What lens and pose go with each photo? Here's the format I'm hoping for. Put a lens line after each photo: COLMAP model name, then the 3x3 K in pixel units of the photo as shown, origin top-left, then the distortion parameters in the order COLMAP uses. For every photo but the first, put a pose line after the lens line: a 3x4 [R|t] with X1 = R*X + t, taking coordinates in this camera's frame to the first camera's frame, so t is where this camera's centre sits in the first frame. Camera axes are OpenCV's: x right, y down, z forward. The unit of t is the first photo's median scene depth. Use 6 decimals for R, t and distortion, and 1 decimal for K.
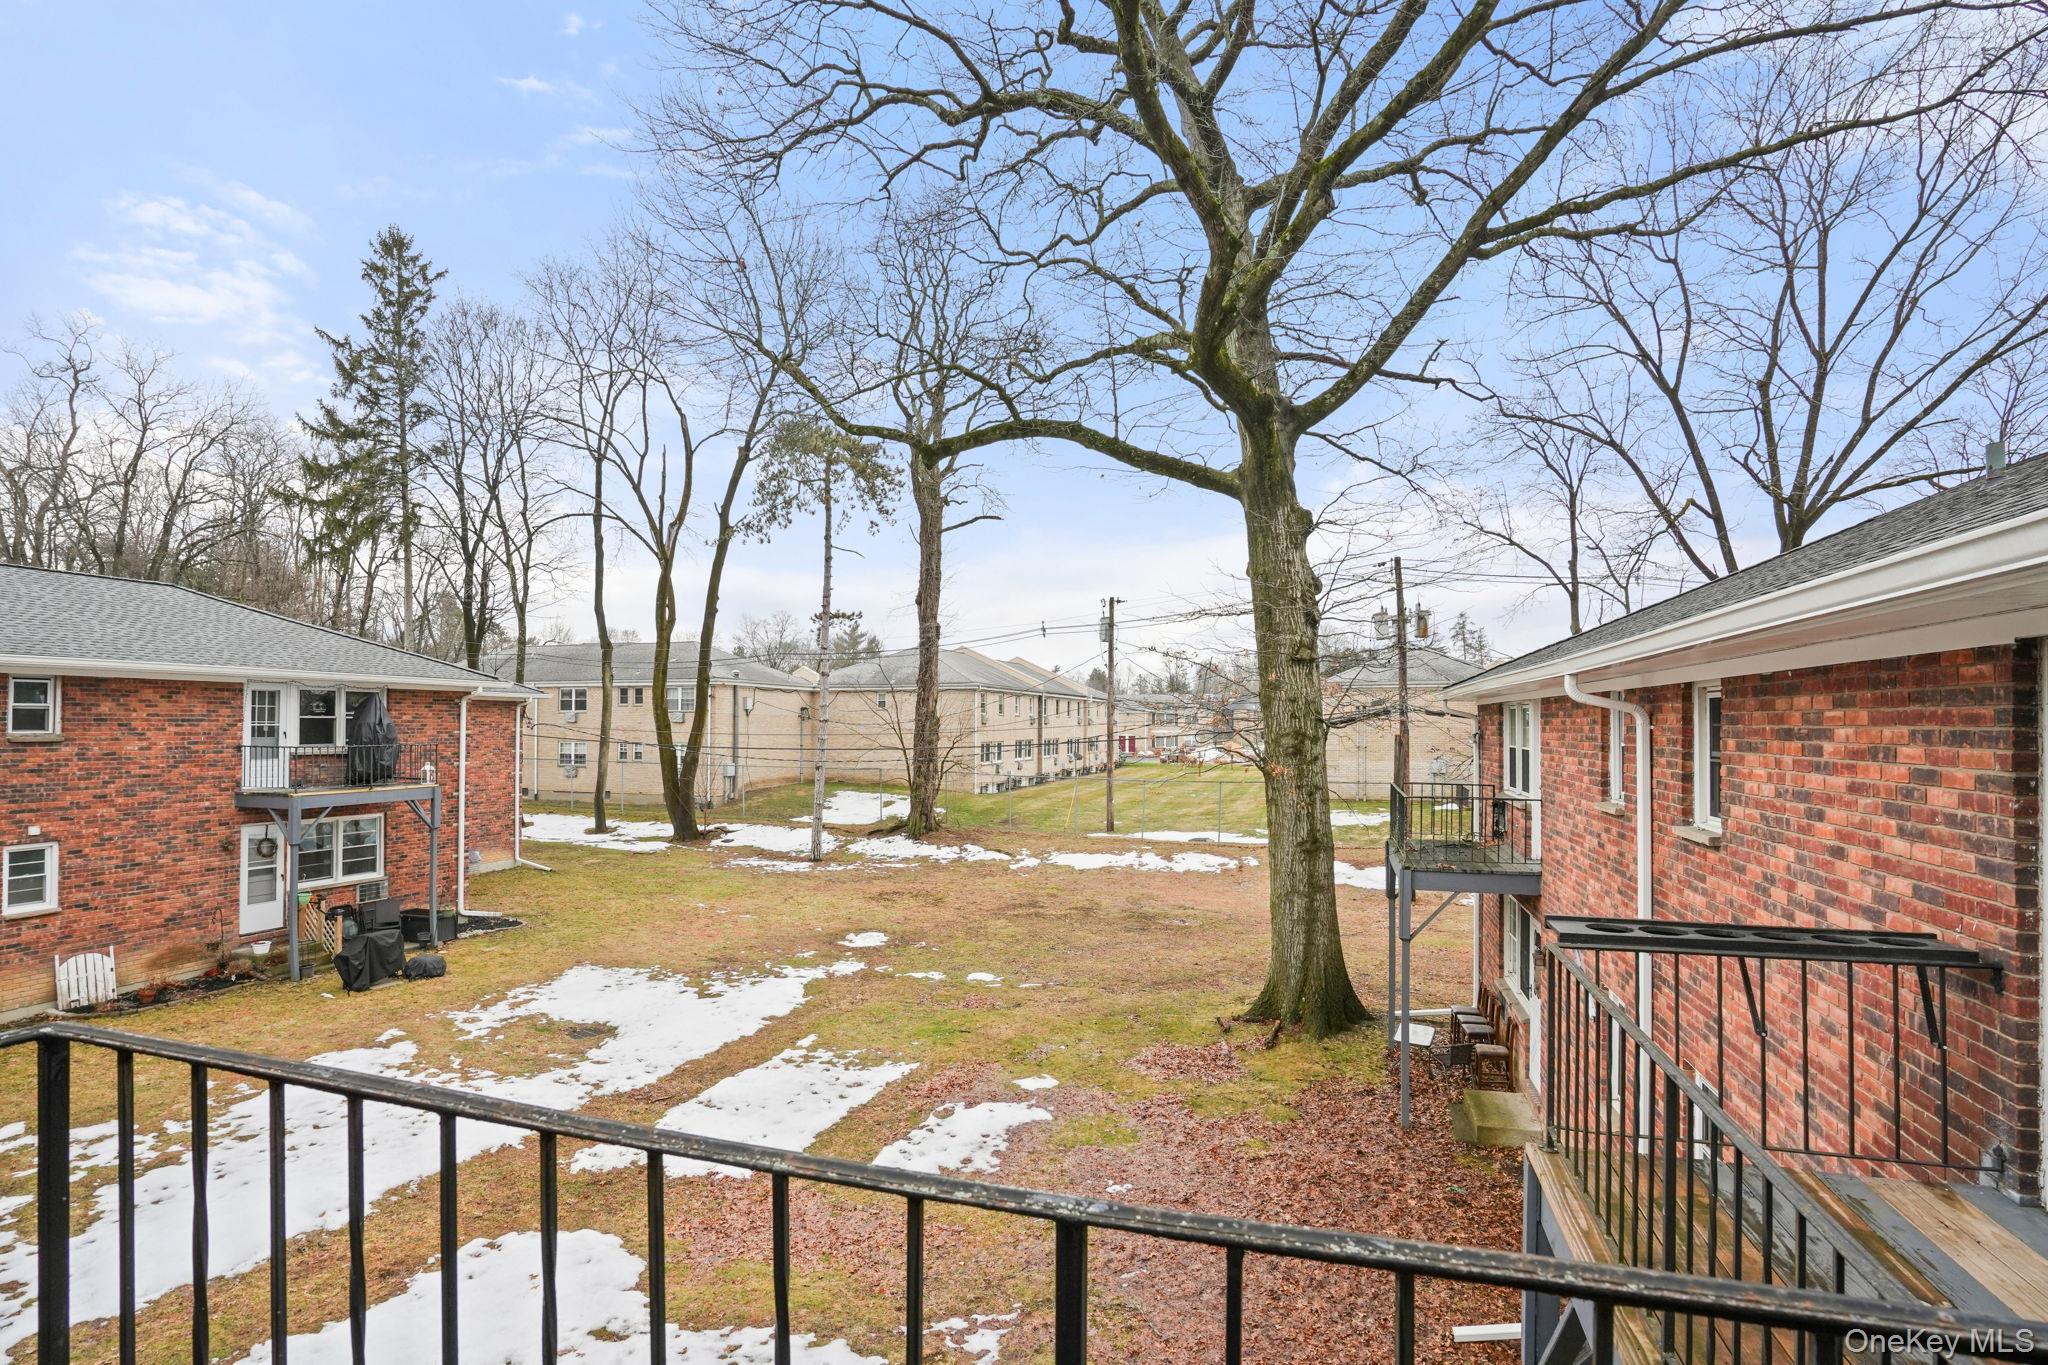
lens RADIAL K [[979.9, 0, 1026.2], [0, 979.9, 724.1], [0, 0, 1]] dist [-0.058445, 0.022137]
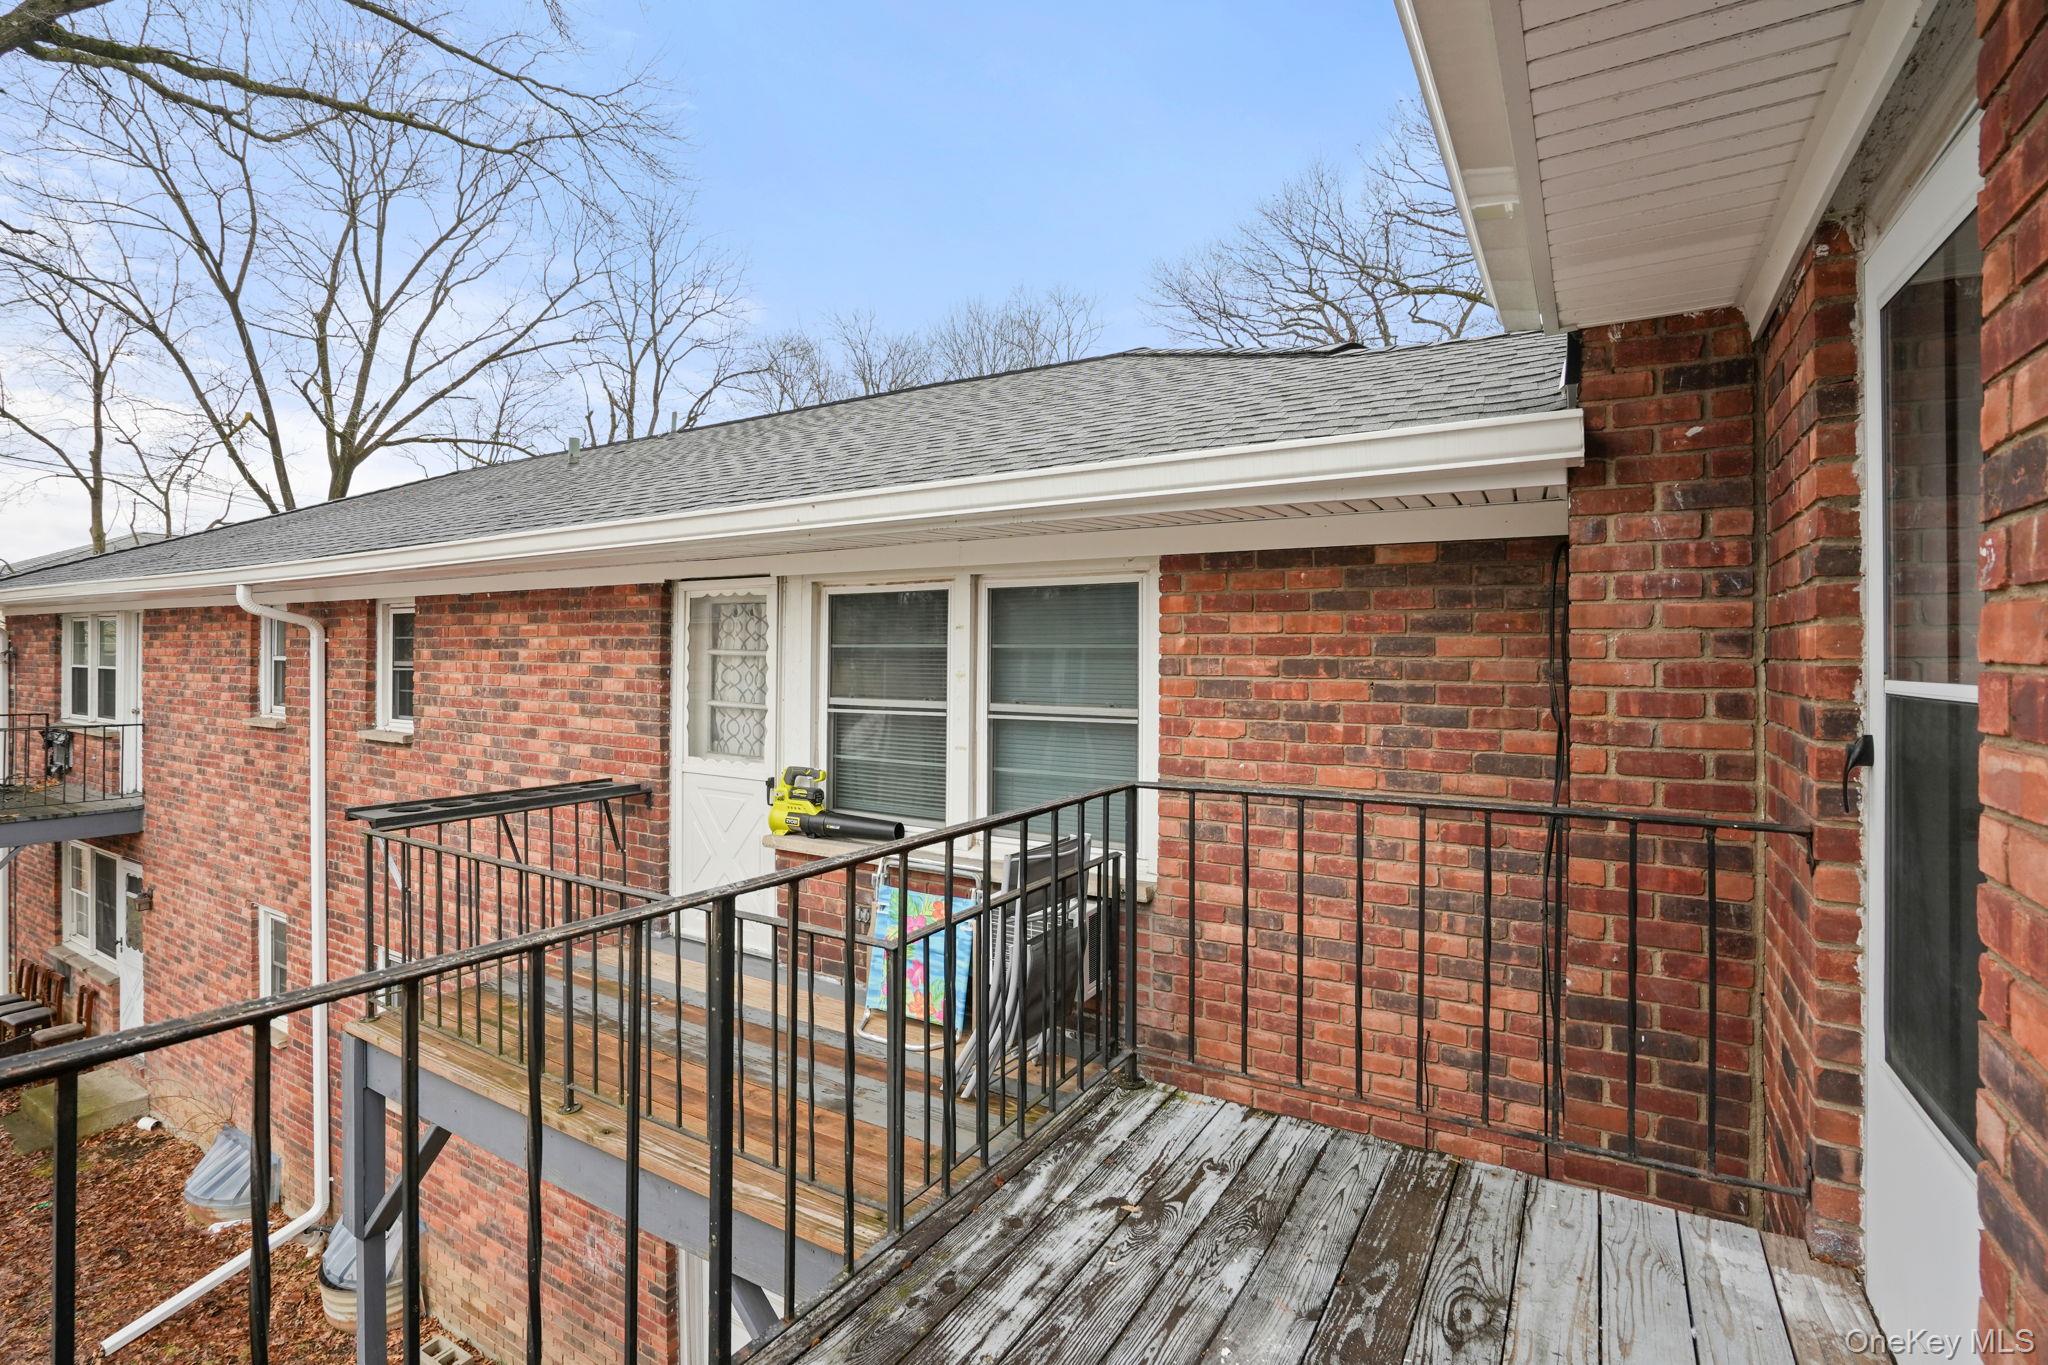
lens RADIAL K [[948.2, 0, 1014.8], [0, 948.2, 676.4], [0, 0, 1]] dist [-0.061961, 0.025908]
pose [[0.261822, -0.022733, 0.964848, -0.138778], [-0.009108, 0.999620, 0.026024, 0.010712], [-0.965073, -0.015602, 0.261515, 0.009712]]
